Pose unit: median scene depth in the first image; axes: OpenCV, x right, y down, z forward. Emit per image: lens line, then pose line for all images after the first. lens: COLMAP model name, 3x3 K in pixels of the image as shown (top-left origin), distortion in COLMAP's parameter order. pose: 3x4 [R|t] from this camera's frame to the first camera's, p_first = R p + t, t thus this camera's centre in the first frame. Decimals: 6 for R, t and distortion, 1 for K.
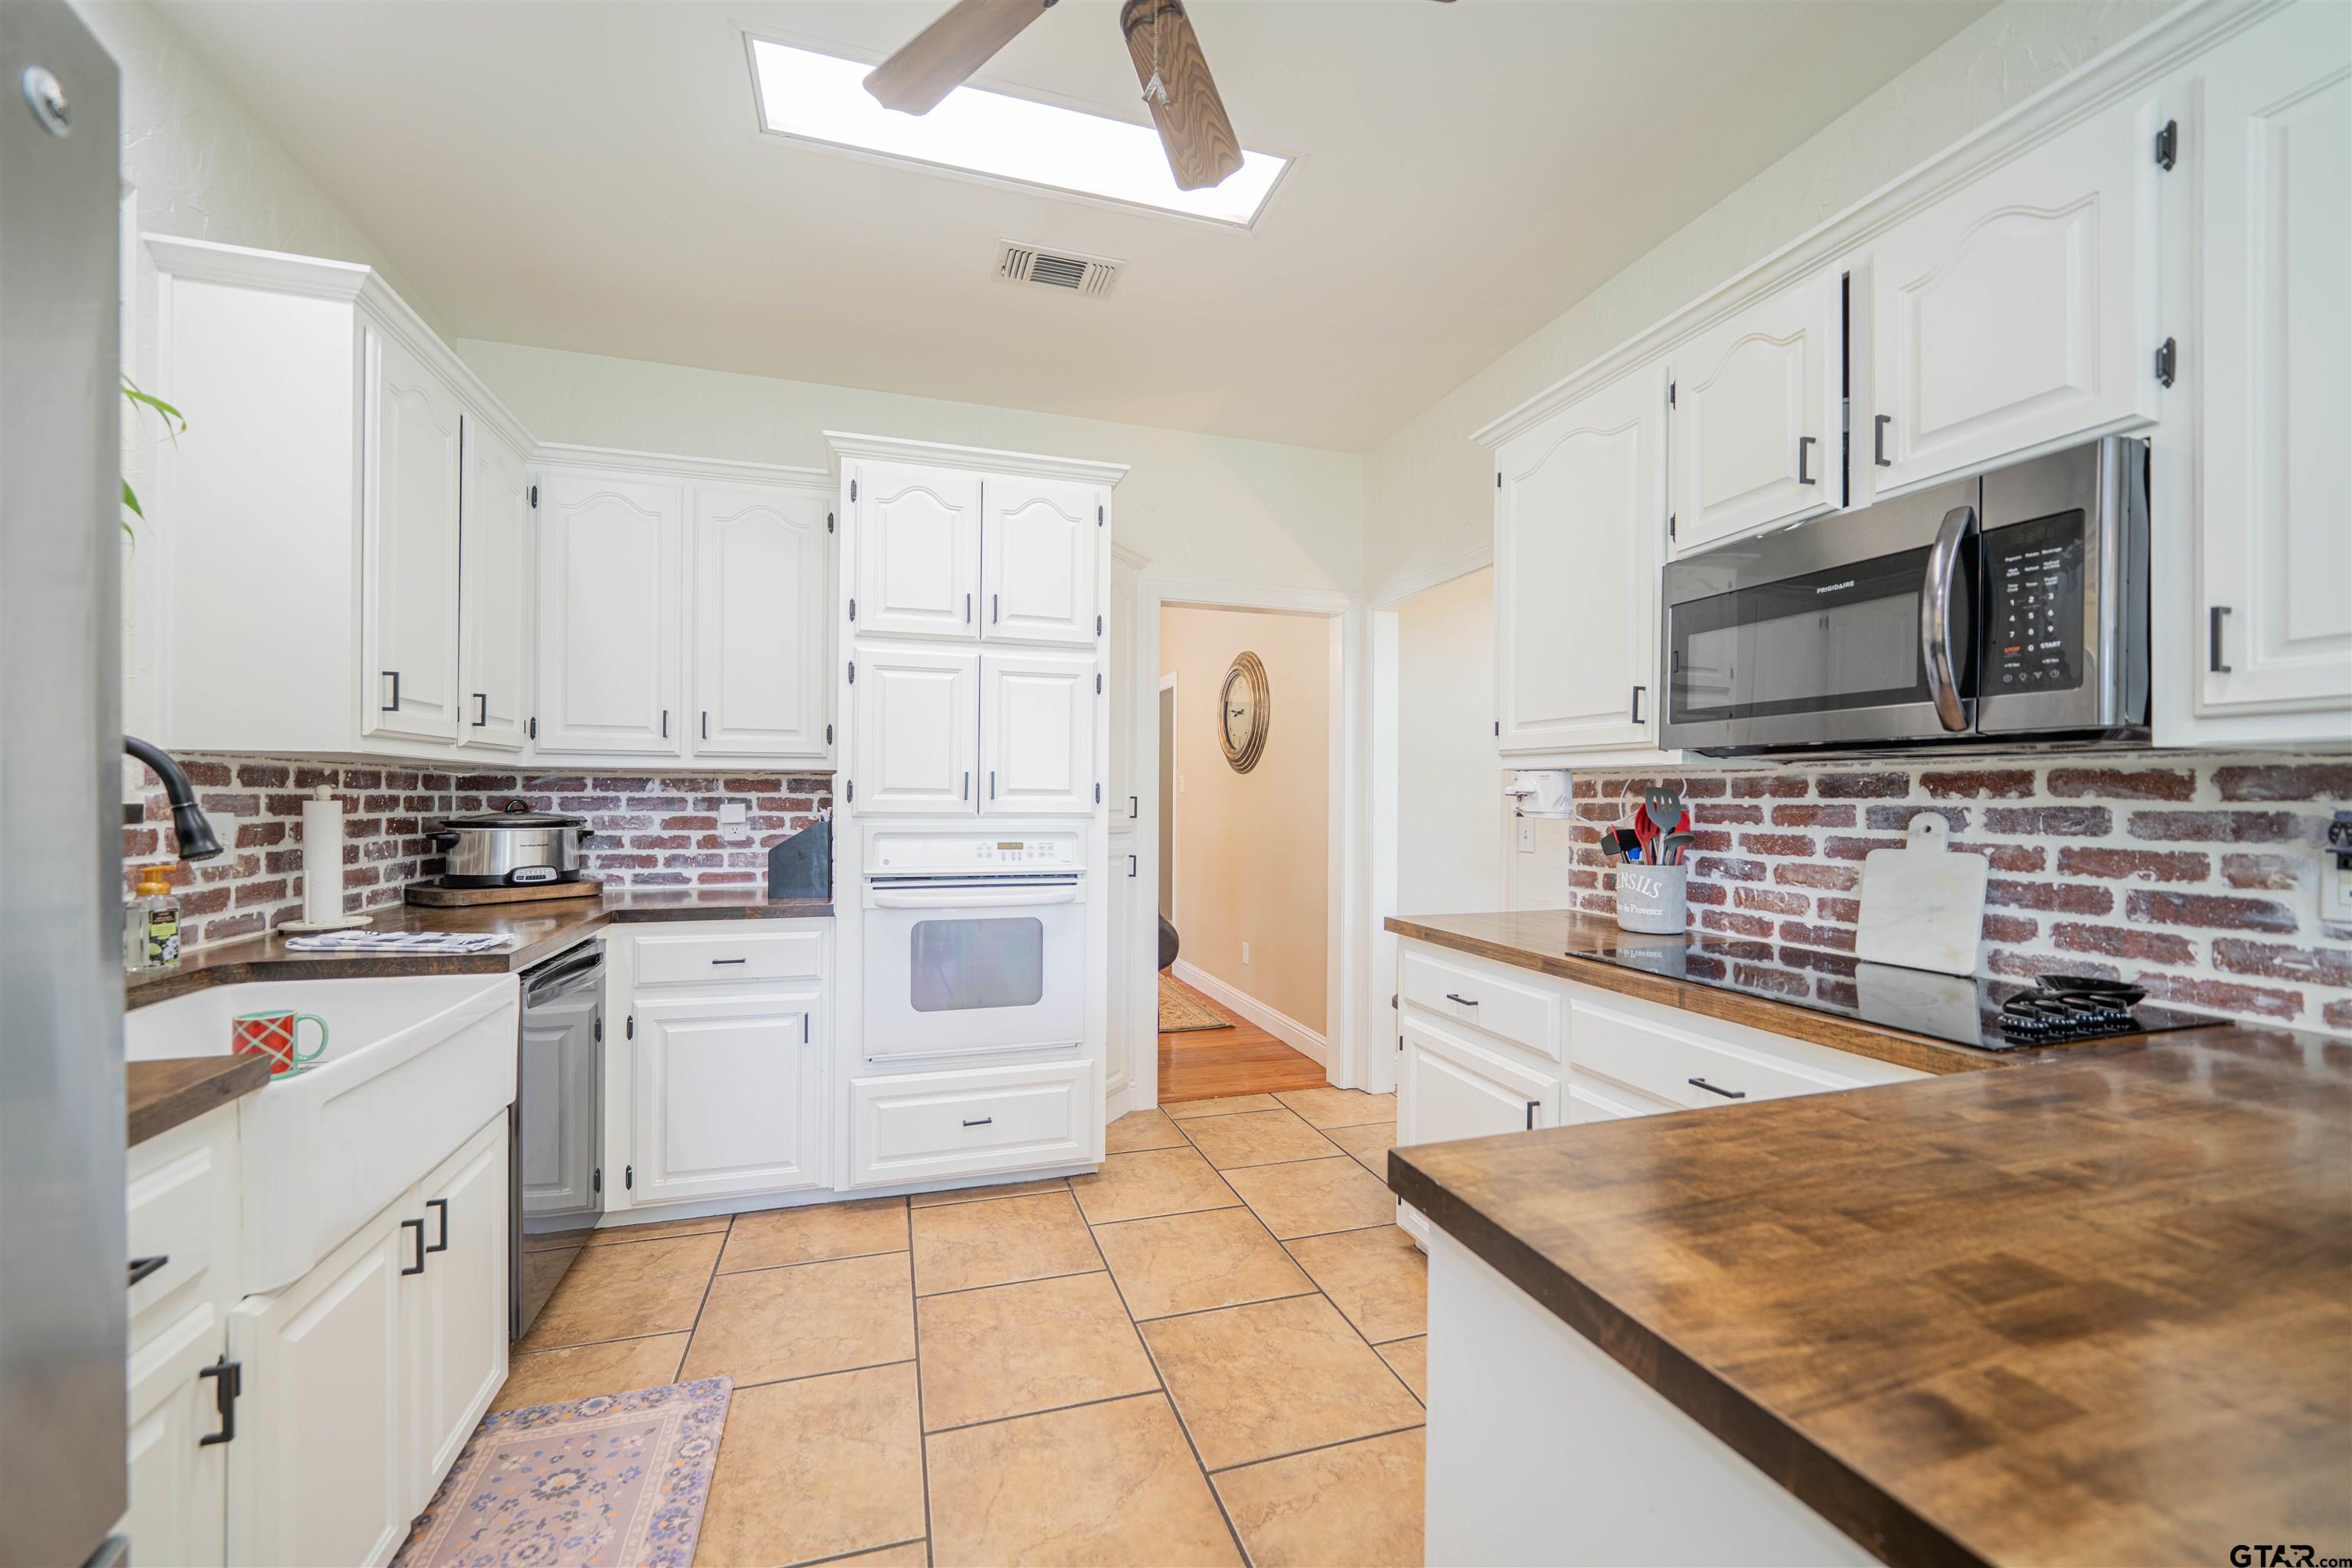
lens RADIAL K [[887.6, 0, 1151.6], [0, 887.6, 798.7], [0, 0, 1]] dist [-0.015619, 0.000042]
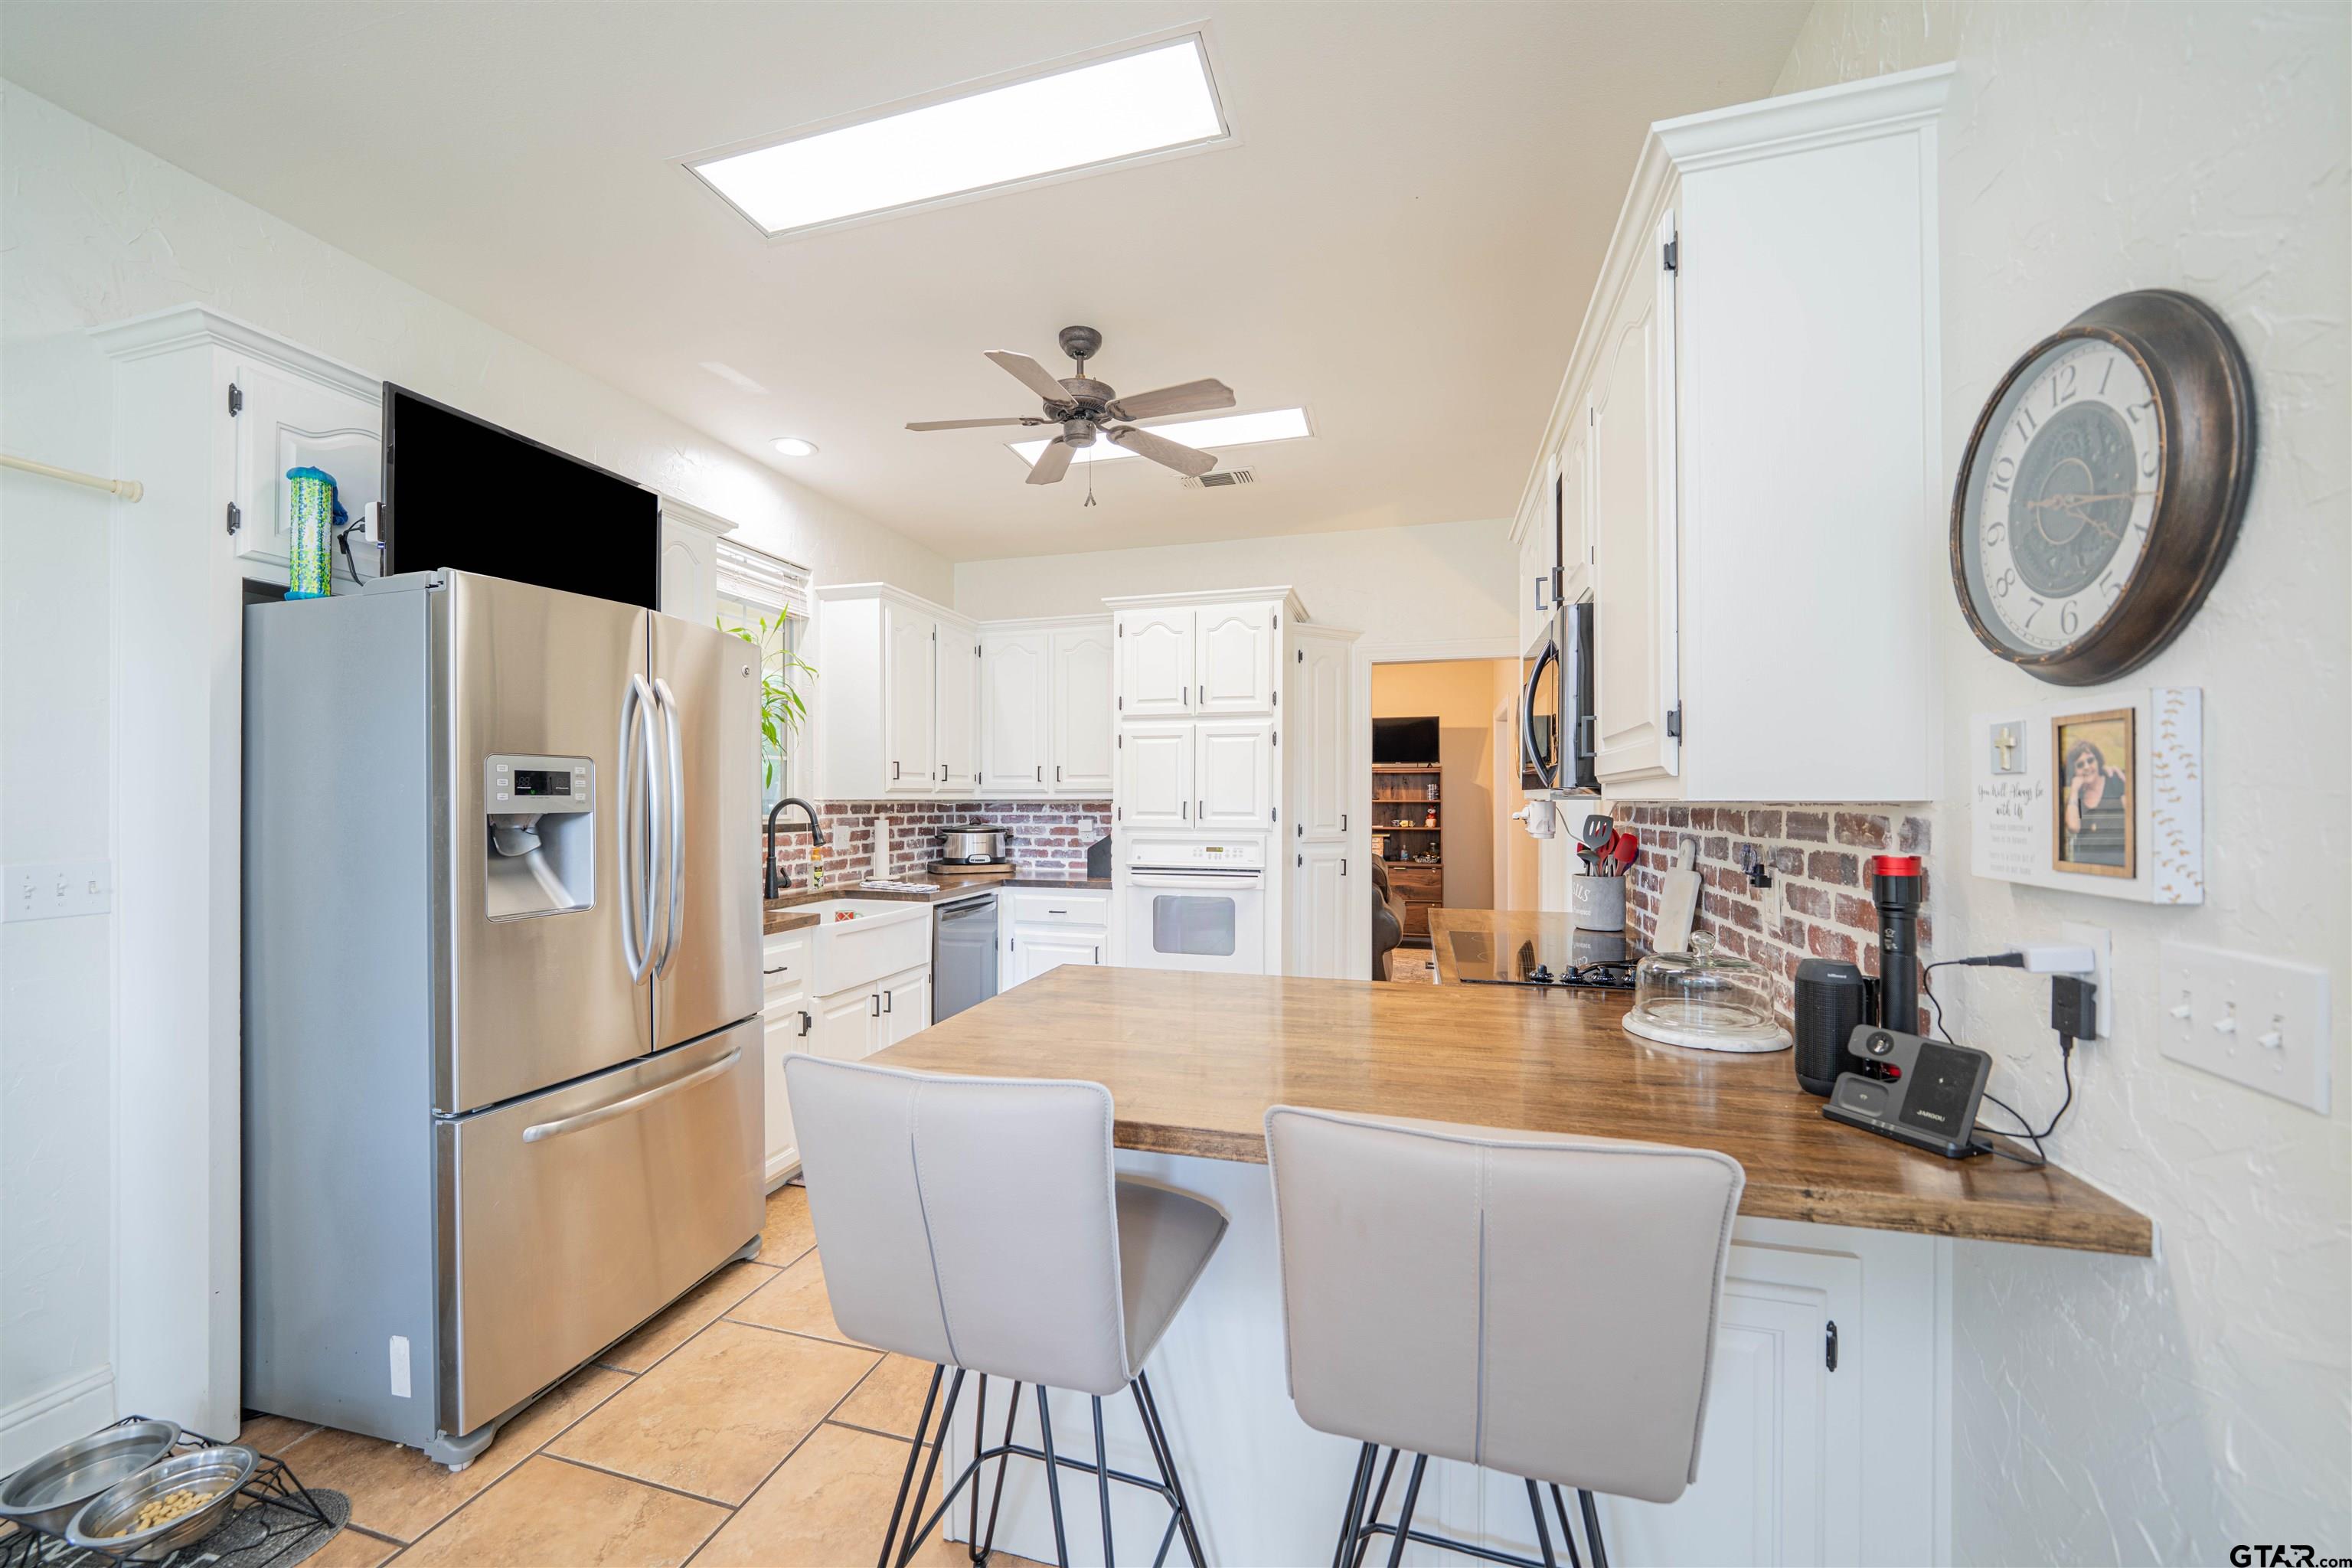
lens RADIAL K [[887.6, 0, 1151.6], [0, 887.6, 798.7], [0, 0, 1]] dist [-0.015619, 0.000042]
pose [[0.833803, -0.007069, -0.552018, 0.617741], [0.004610, 0.999972, -0.005842, -0.026296], [0.552044, 0.002327, 0.833812, -0.340598]]
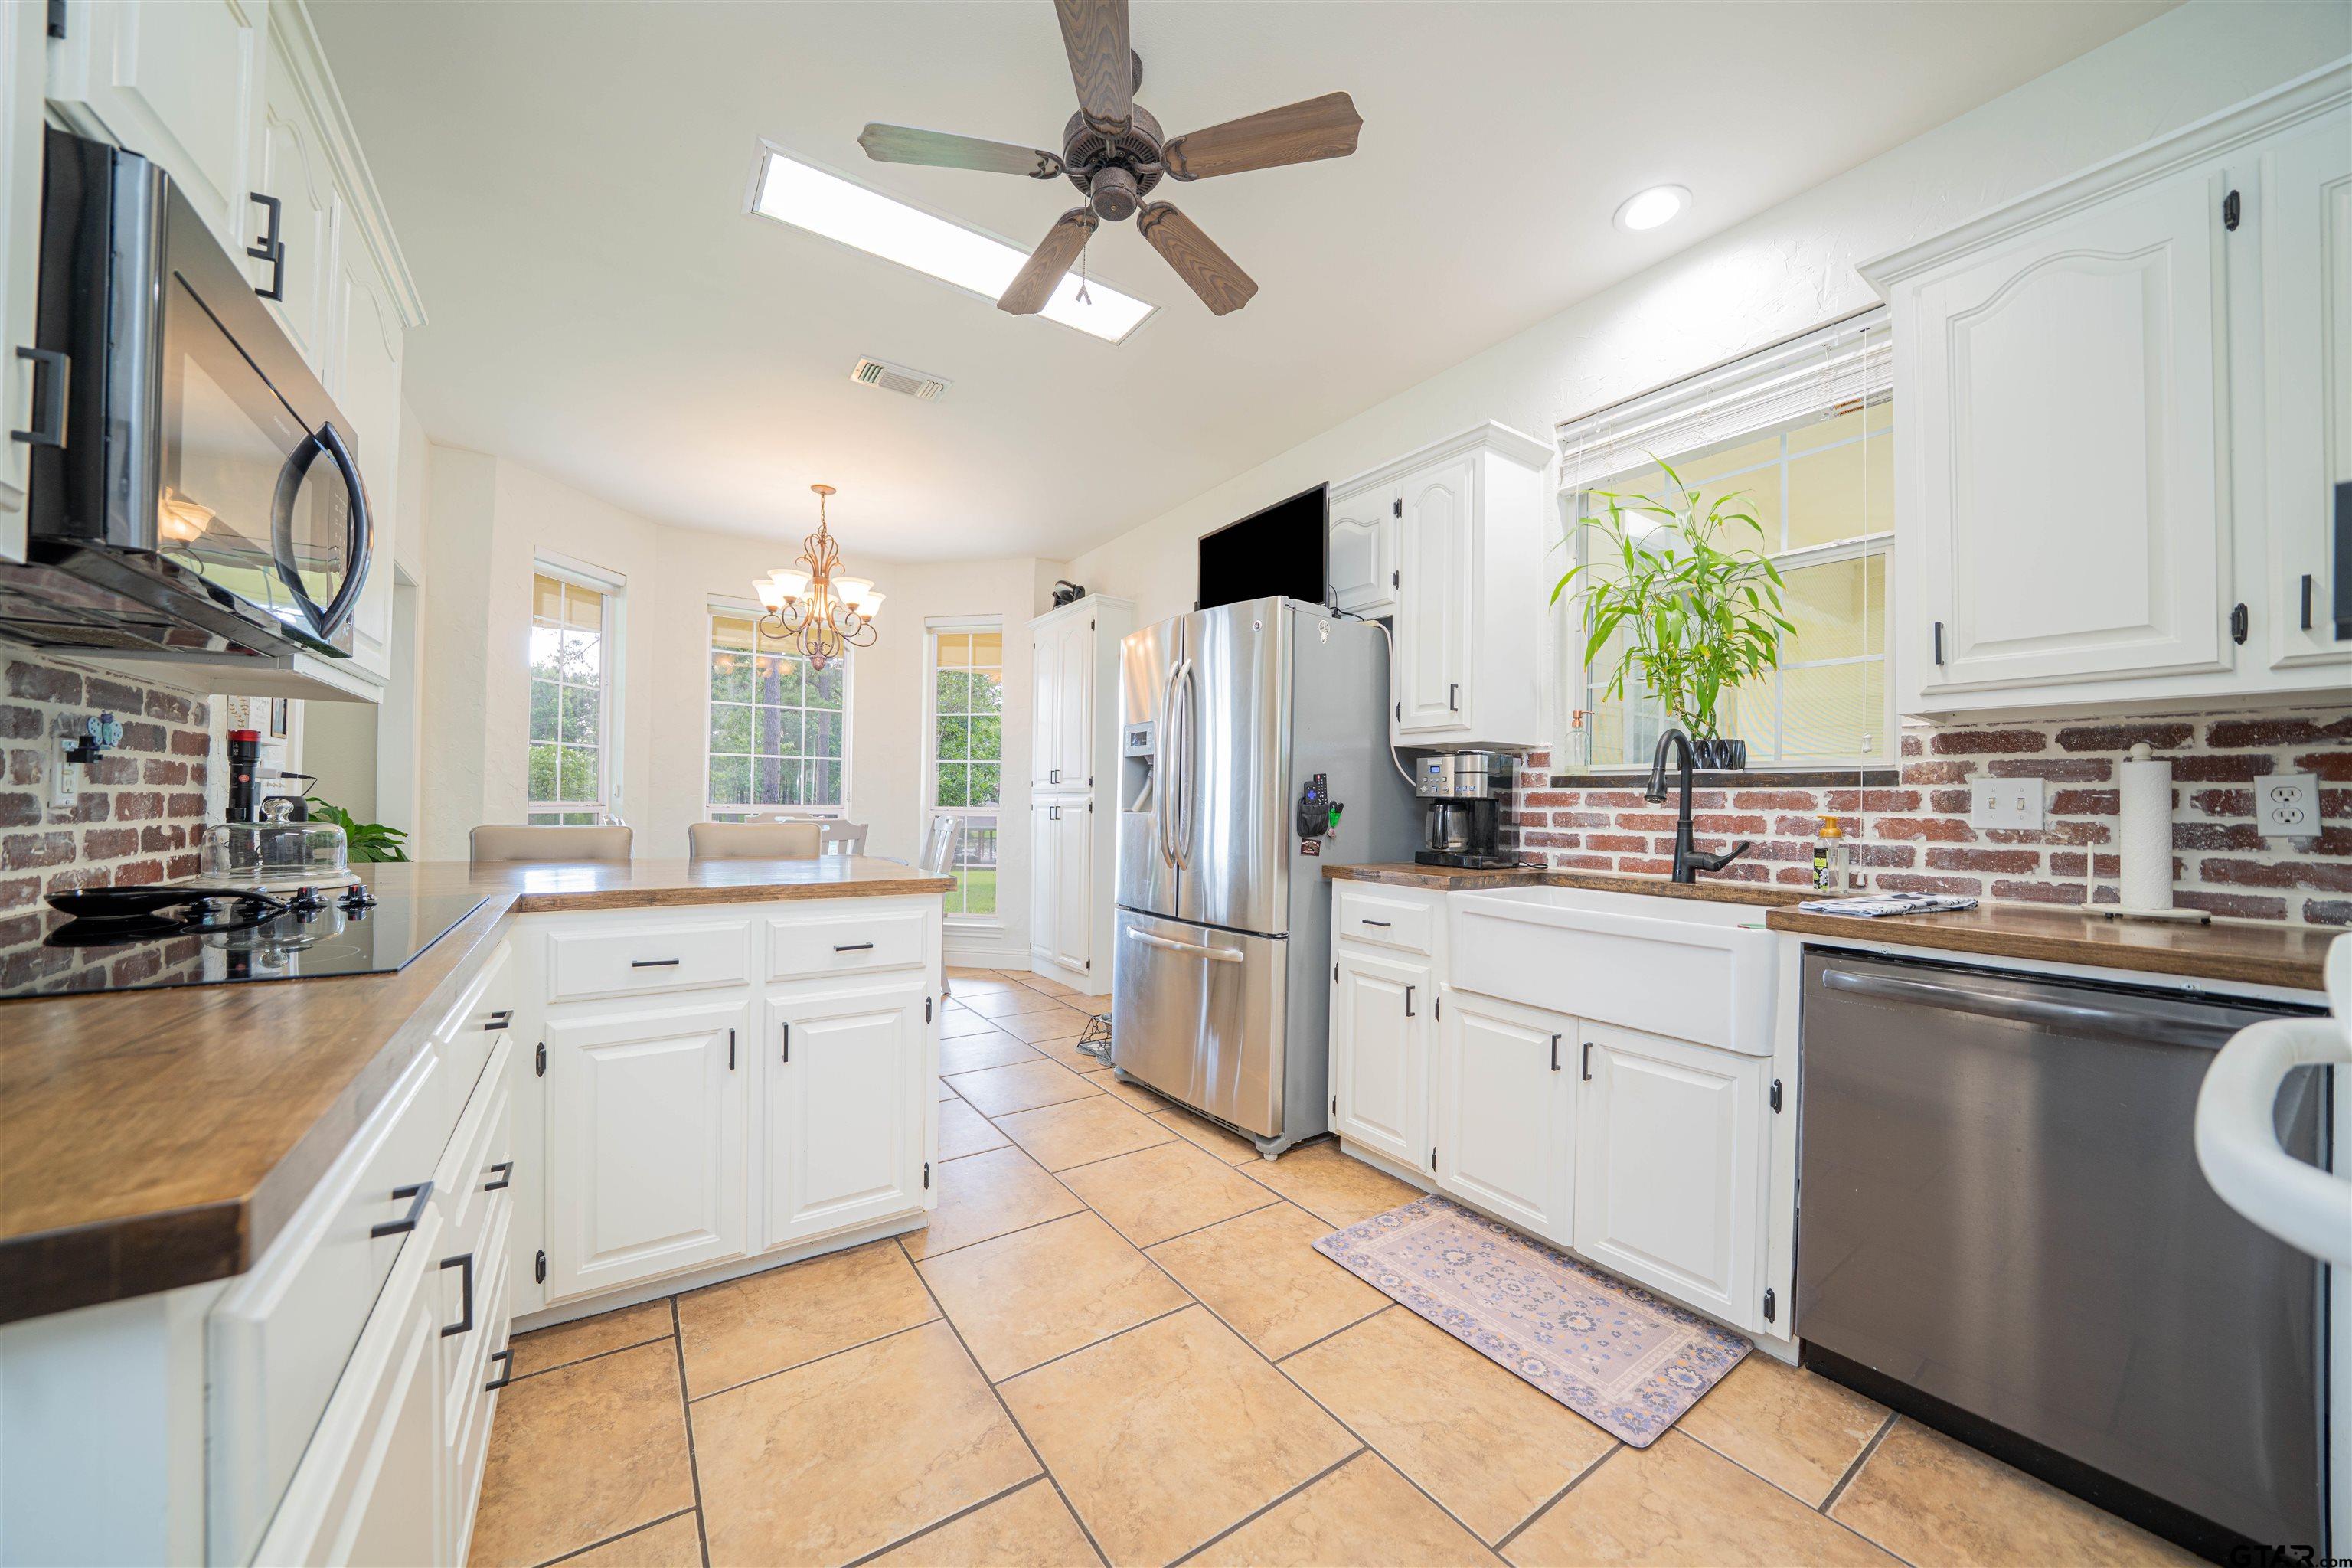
lens RADIAL K [[815.6, 0, 1153.9], [0, 815.6, 800.4], [0, 0, 1]] dist [-0.018100, -0.000041]
pose [[-0.957315, -0.022191, -0.288195, 0.131200], [-0.021932, 0.999751, -0.004128, 0.048713], [0.288215, 0.002369, -0.957563, 1.131342]]
